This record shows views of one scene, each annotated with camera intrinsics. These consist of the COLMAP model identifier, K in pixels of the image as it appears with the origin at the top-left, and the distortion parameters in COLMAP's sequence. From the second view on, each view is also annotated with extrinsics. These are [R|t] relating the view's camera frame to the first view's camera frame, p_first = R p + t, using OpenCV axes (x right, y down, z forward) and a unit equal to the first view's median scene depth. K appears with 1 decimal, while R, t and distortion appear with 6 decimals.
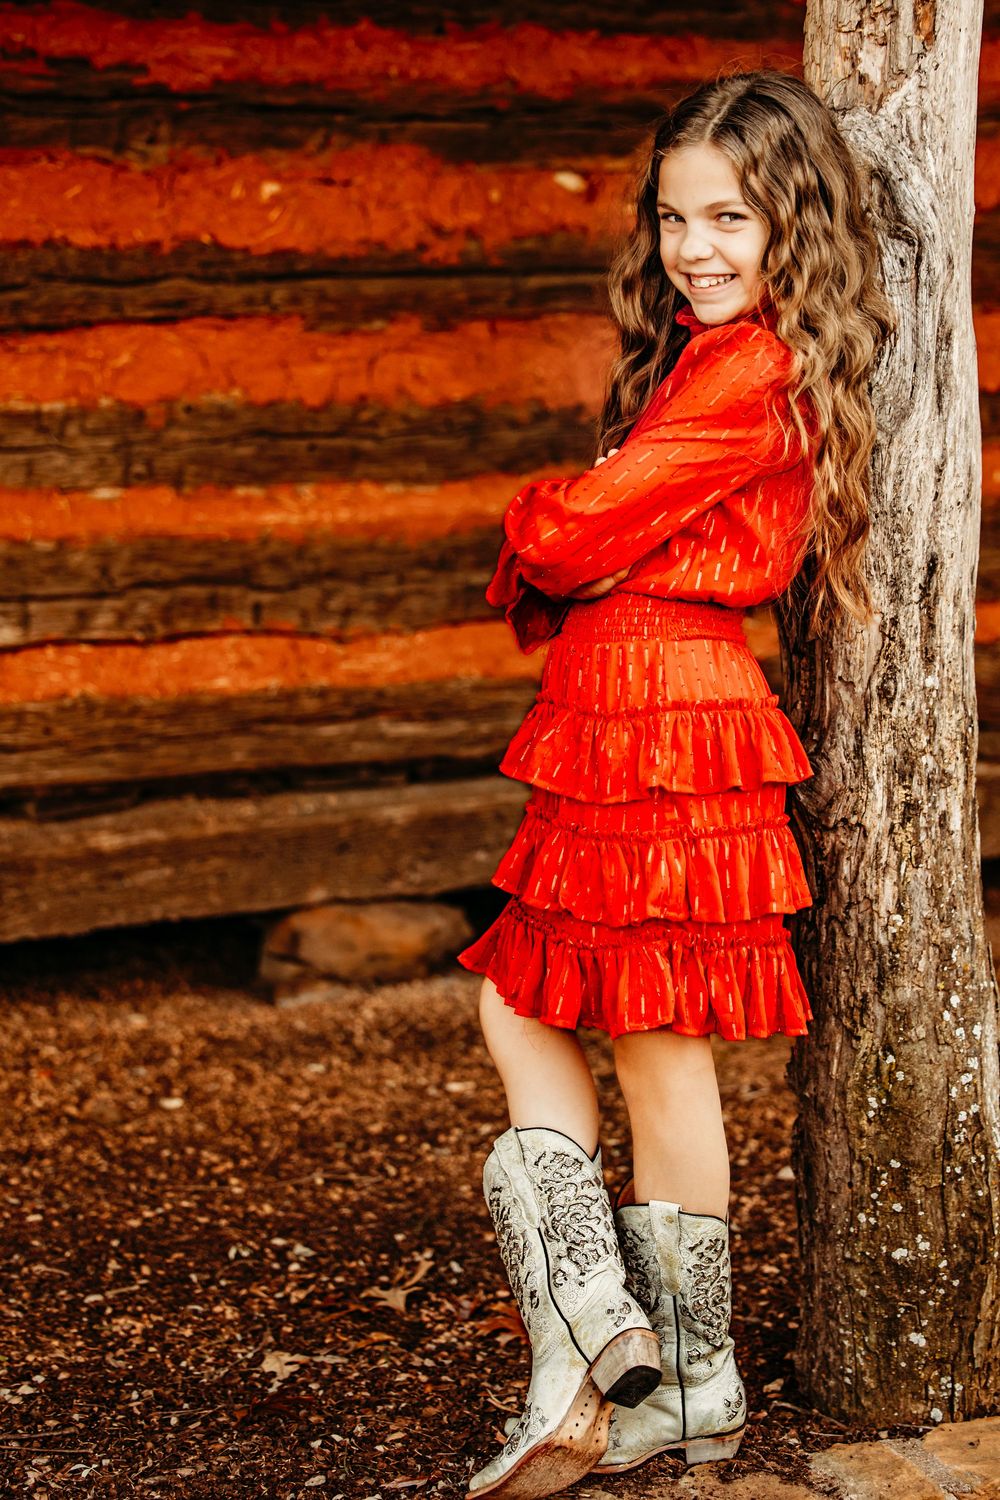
lens RADIAL K [[3181.6, 0, 501.6], [0, 3181.6, 700.5], [0, 0, 1]] dist [0.022059, 0.096260]
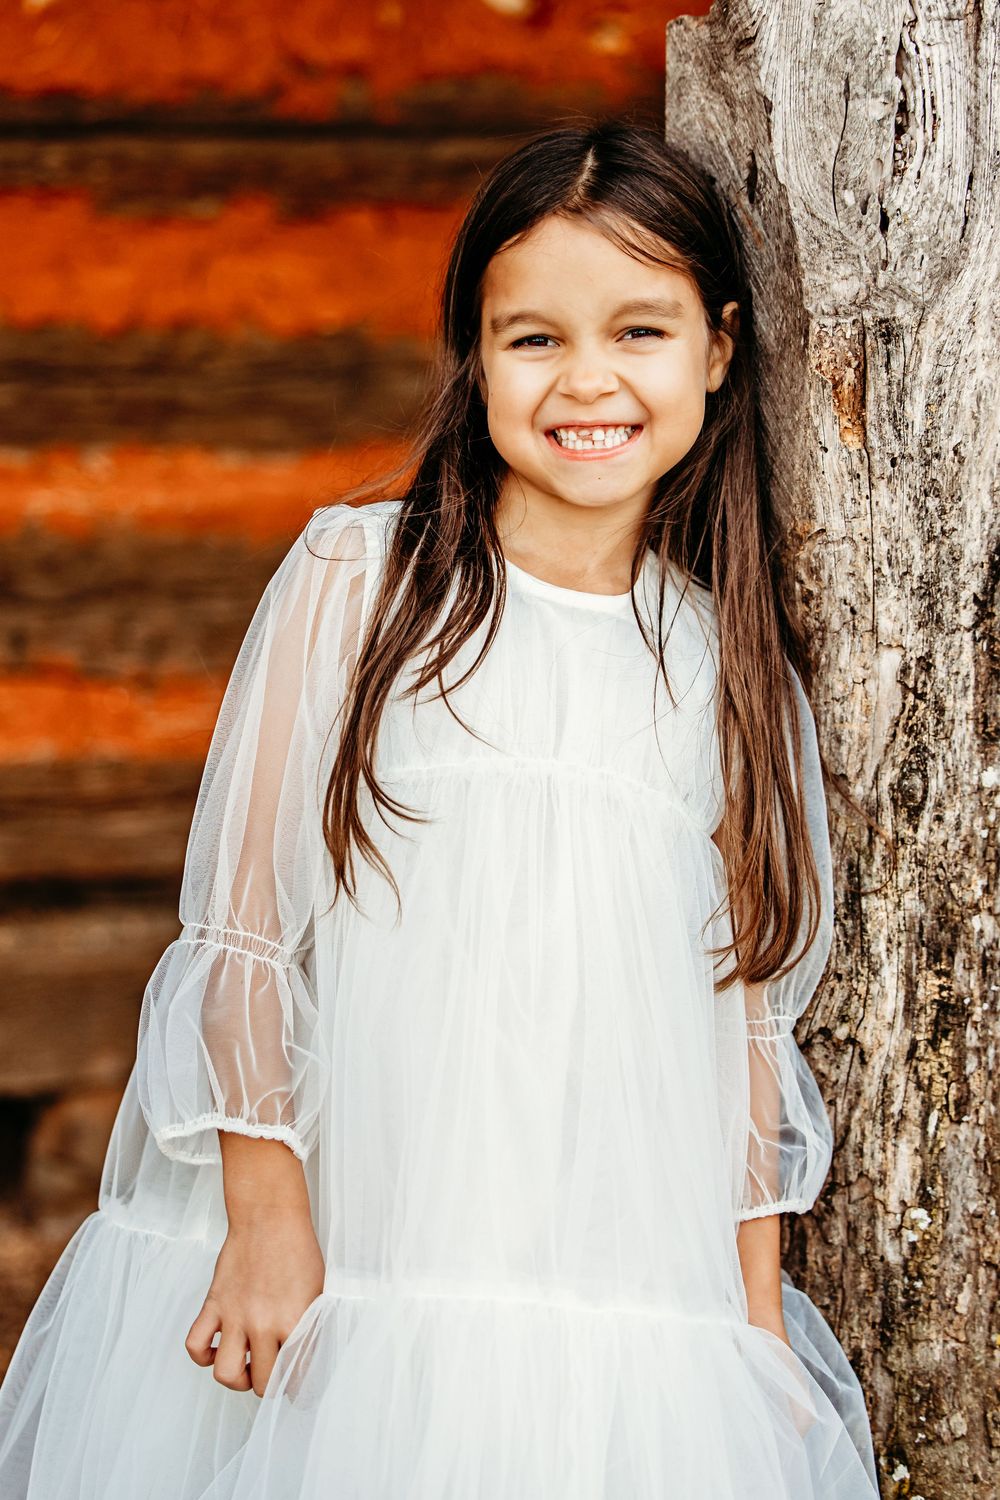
lens RADIAL K [[3702.3, 0, 420.3], [0, 3702.3, 847.0], [0, 0, 1]] dist [-0.039001, -0.207270]
pose [[0.998764, 0.021843, -0.044653, 0.065830], [-0.020895, 0.999549, 0.021591, -0.005618], [0.045105, -0.020631, 0.998769, 0.368595]]
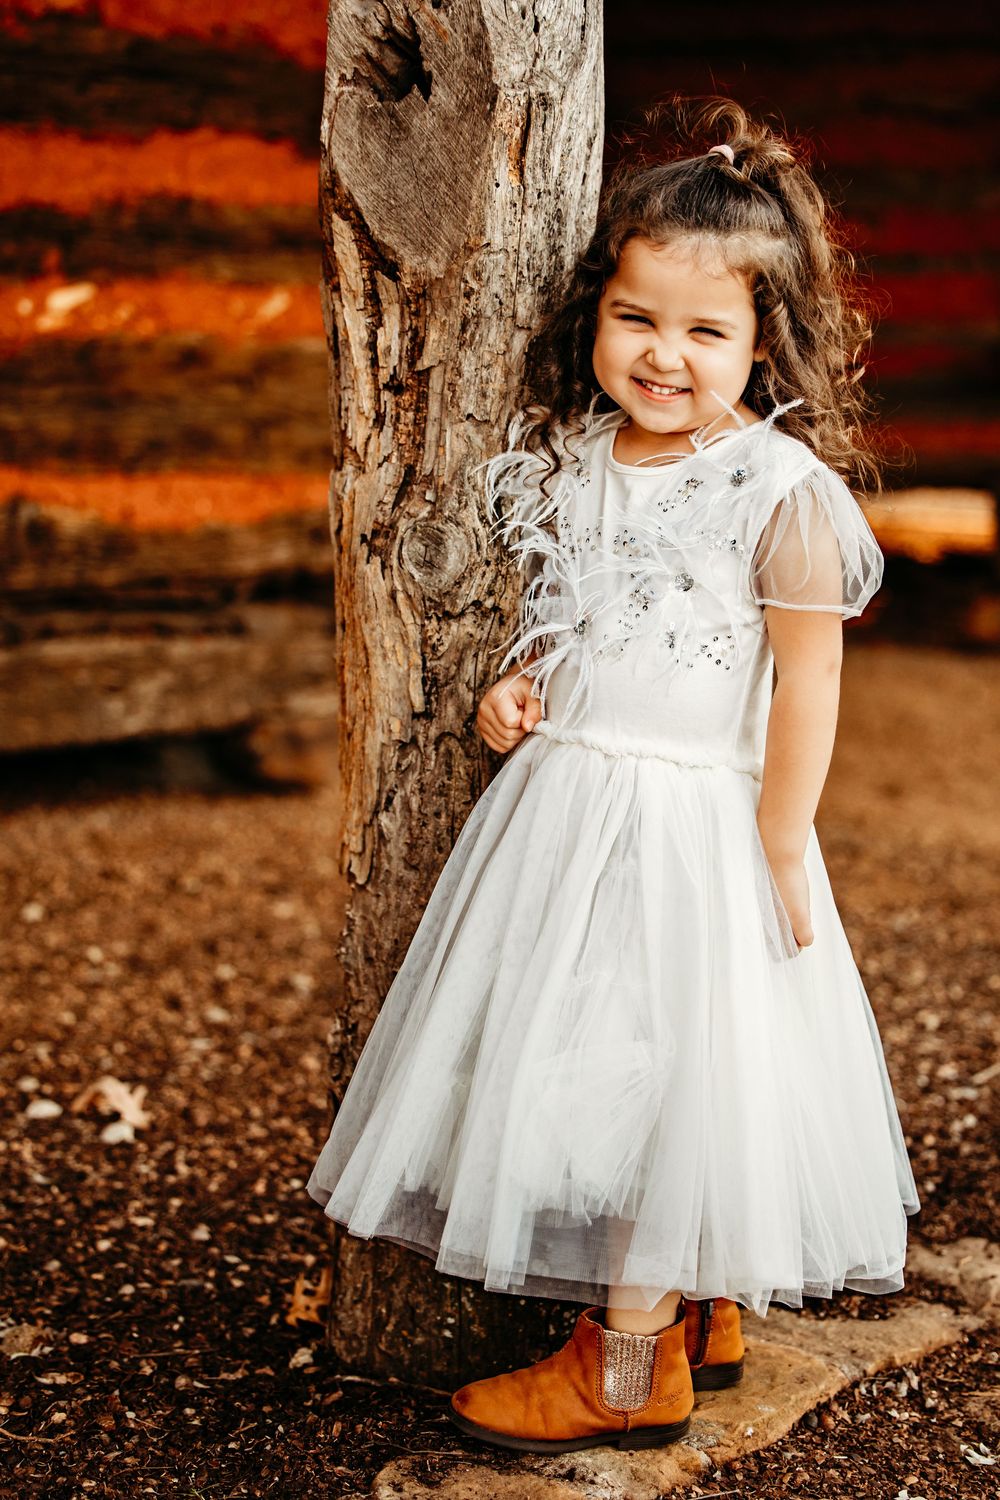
lens RADIAL K [[2945.3, 0, 469.0], [0, 2945.3, 754.8], [0, 0, 1]] dist [0.021040, 0.040711]
pose [[0.859719, -0.042819, 0.508969, -0.252584], [0.033962, 0.999067, 0.026683, 0.054340], [-0.509636, -0.005654, 0.860371, 0.387277]]
